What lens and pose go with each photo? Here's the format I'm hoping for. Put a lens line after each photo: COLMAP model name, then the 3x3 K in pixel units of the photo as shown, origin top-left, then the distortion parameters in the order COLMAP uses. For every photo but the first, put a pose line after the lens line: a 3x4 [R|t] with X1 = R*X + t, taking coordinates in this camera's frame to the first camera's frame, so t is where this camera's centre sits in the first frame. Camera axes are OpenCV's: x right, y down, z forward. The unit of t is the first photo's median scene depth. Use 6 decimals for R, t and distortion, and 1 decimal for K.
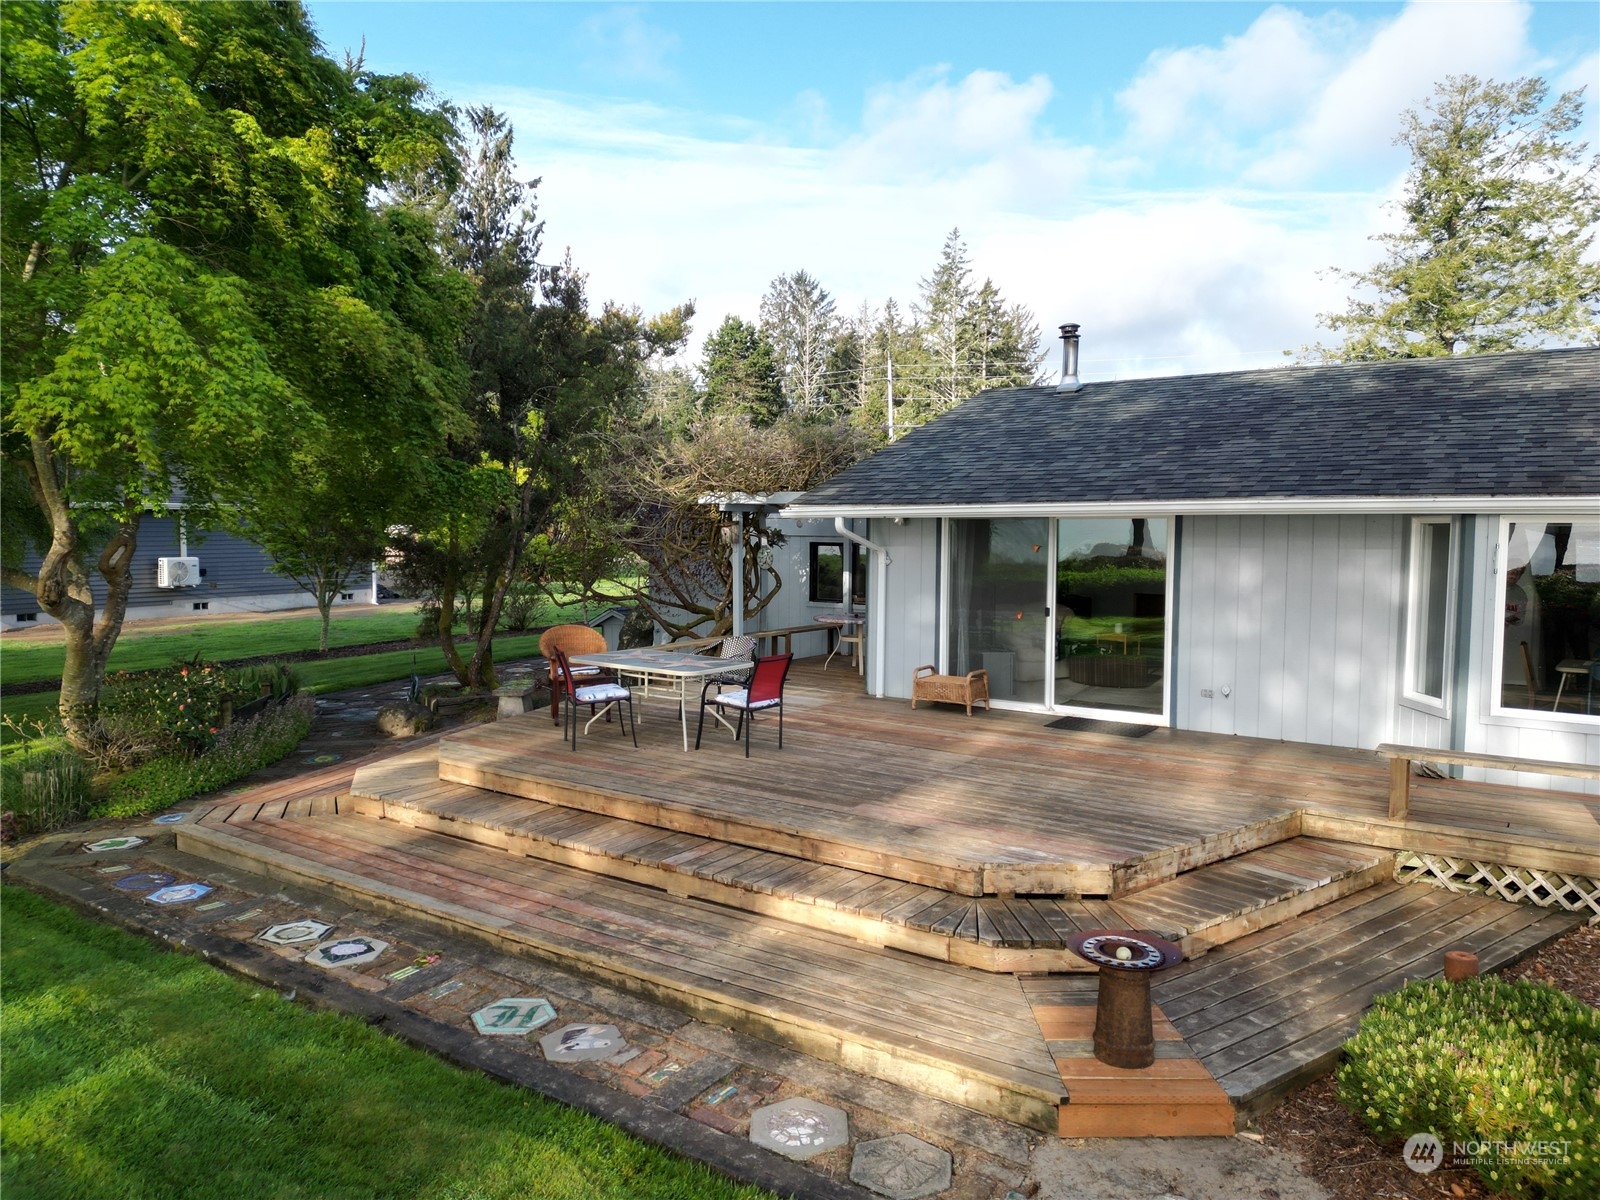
lens RADIAL K [[1104.5, 0, 806.9], [0, 1104.5, 598.9], [0, 0, 1]] dist [0.063894, -0.051185]
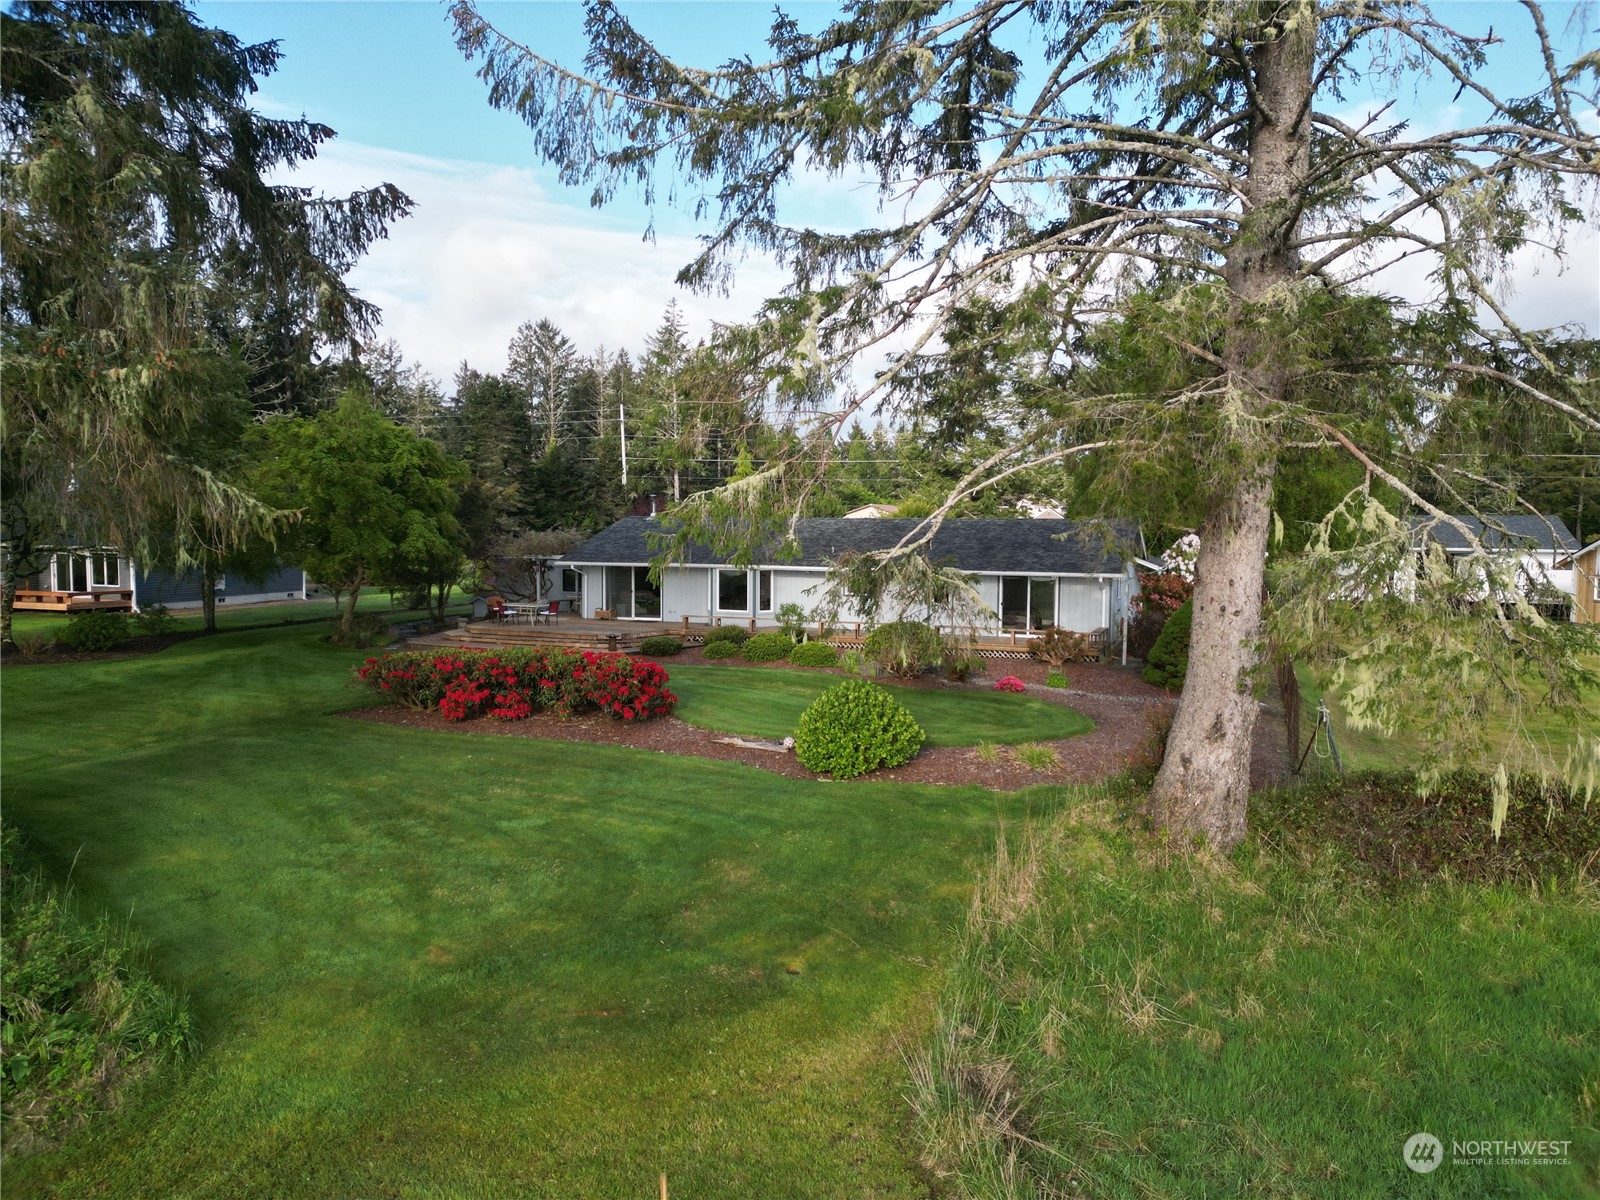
lens RADIAL K [[1104.5, 0, 801.6], [0, 1104.5, 610.7], [0, 0, 1]] dist [0.063894, -0.051185]
pose [[0.975572, -0.013687, 0.219252, -0.029436], [0.011963, 0.999886, 0.009187, 0.041985], [-0.219353, -0.006339, 0.975625, -2.322202]]
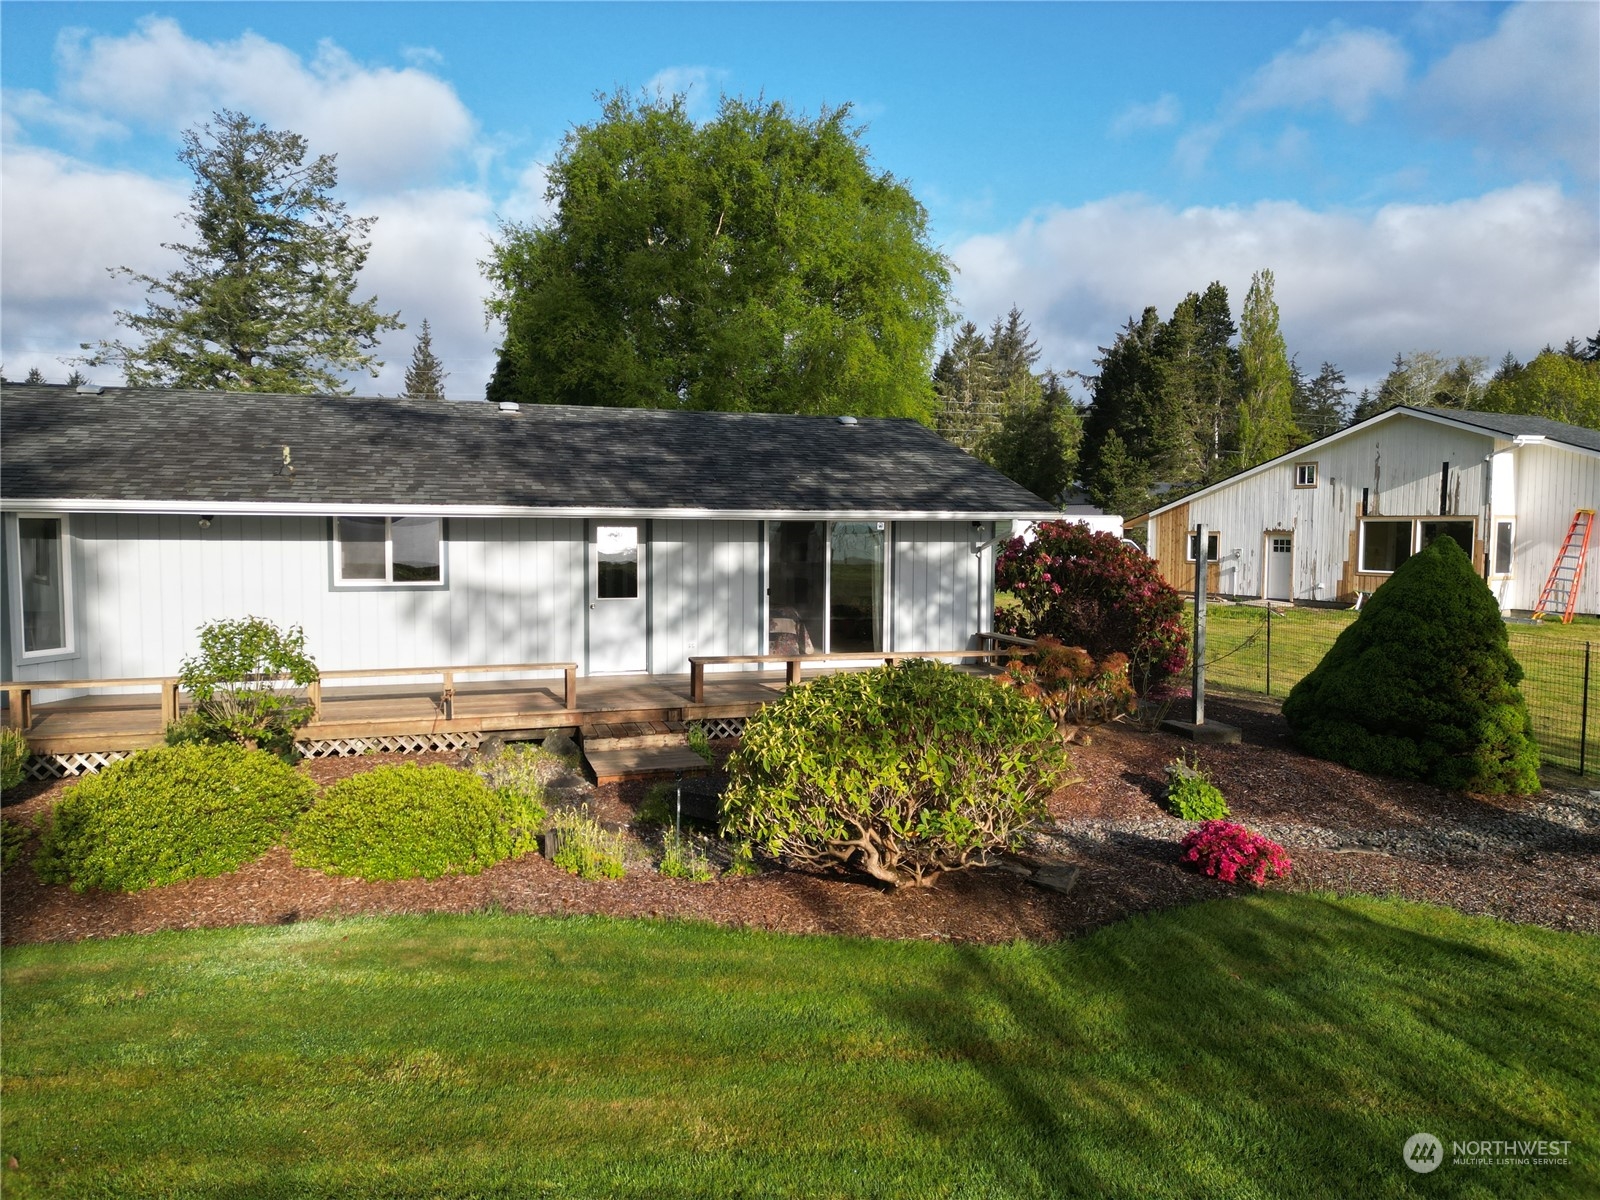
lens RADIAL K [[1104.5, 0, 792.7], [0, 1104.5, 603.5], [0, 0, 1]] dist [0.063894, -0.051185]
pose [[0.624949, -0.057251, 0.778563, 0.190712], [0.053285, 0.998110, 0.030623, 0.034739], [-0.778845, 0.022348, 0.626818, -0.454766]]
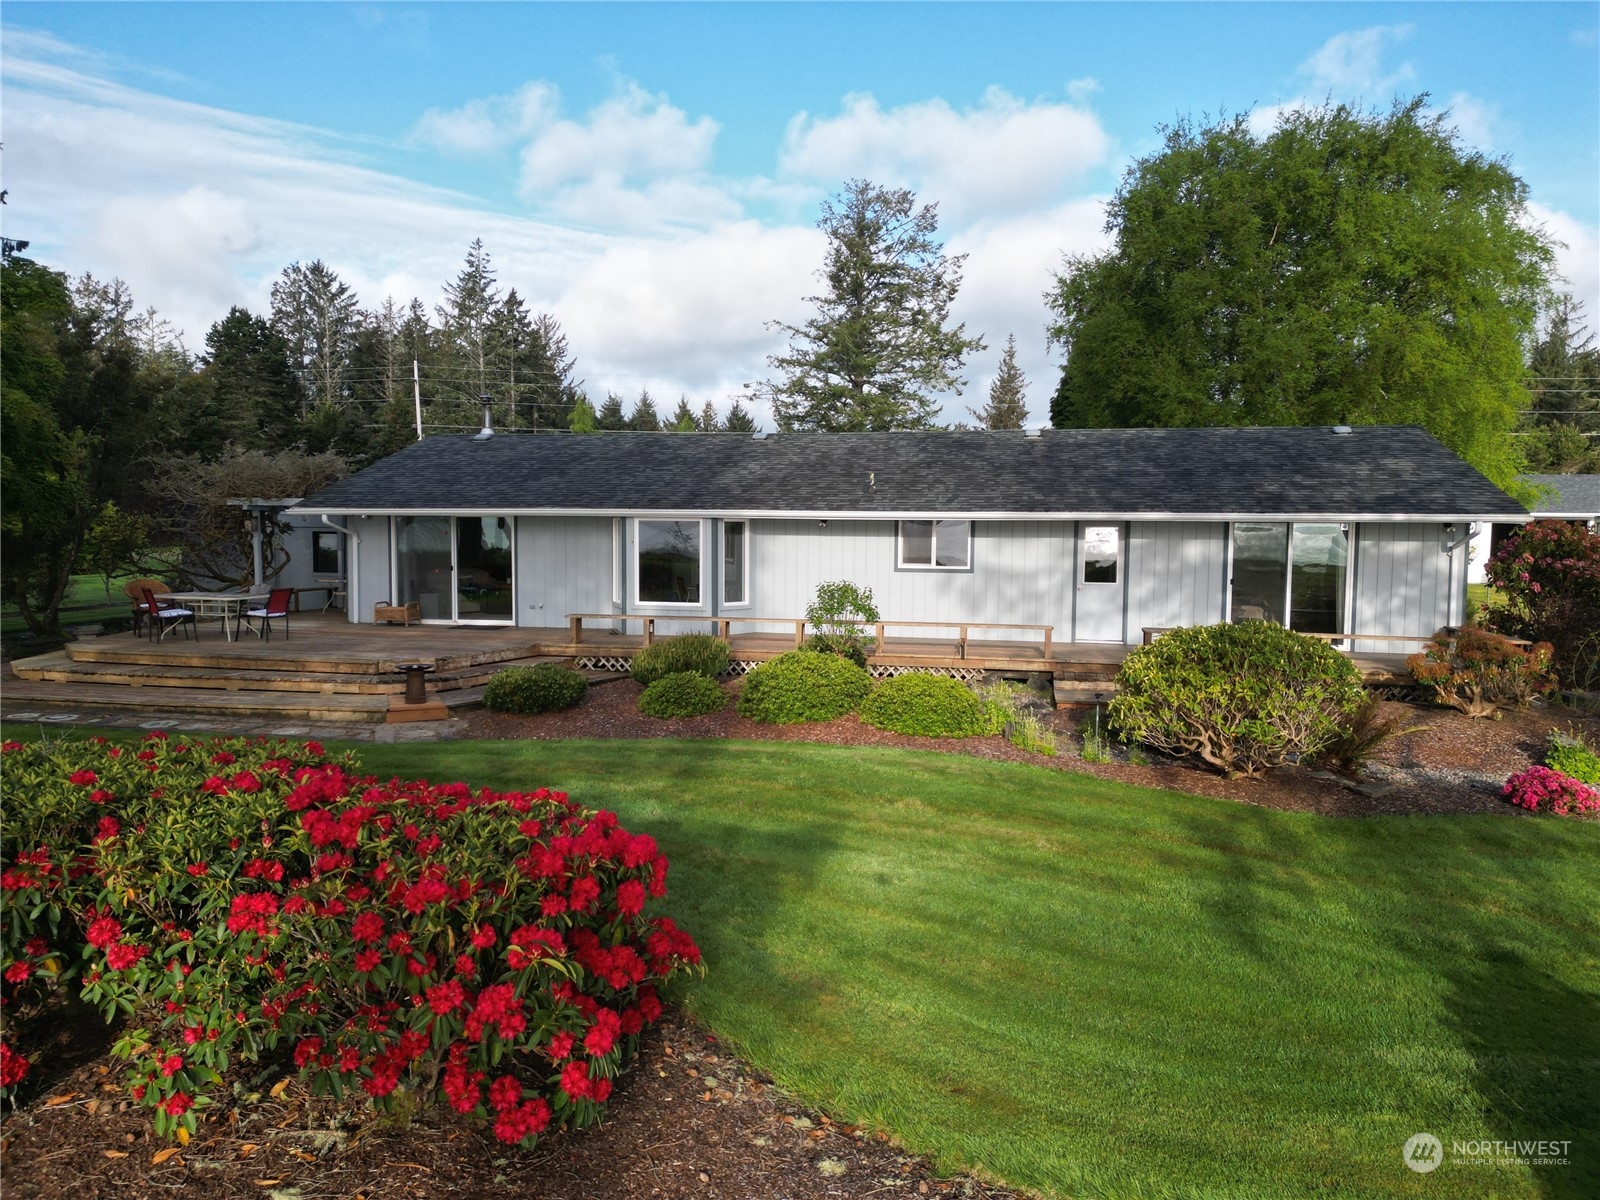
lens RADIAL K [[1104.5, 0, 797.4], [0, 1104.5, 604.4], [0, 0, 1]] dist [0.063894, -0.051185]
pose [[0.924781, -0.025623, 0.379635, 0.043218], [0.023354, 0.999671, 0.010581, 0.057482], [-0.379781, -0.000920, 0.925076, -0.791429]]
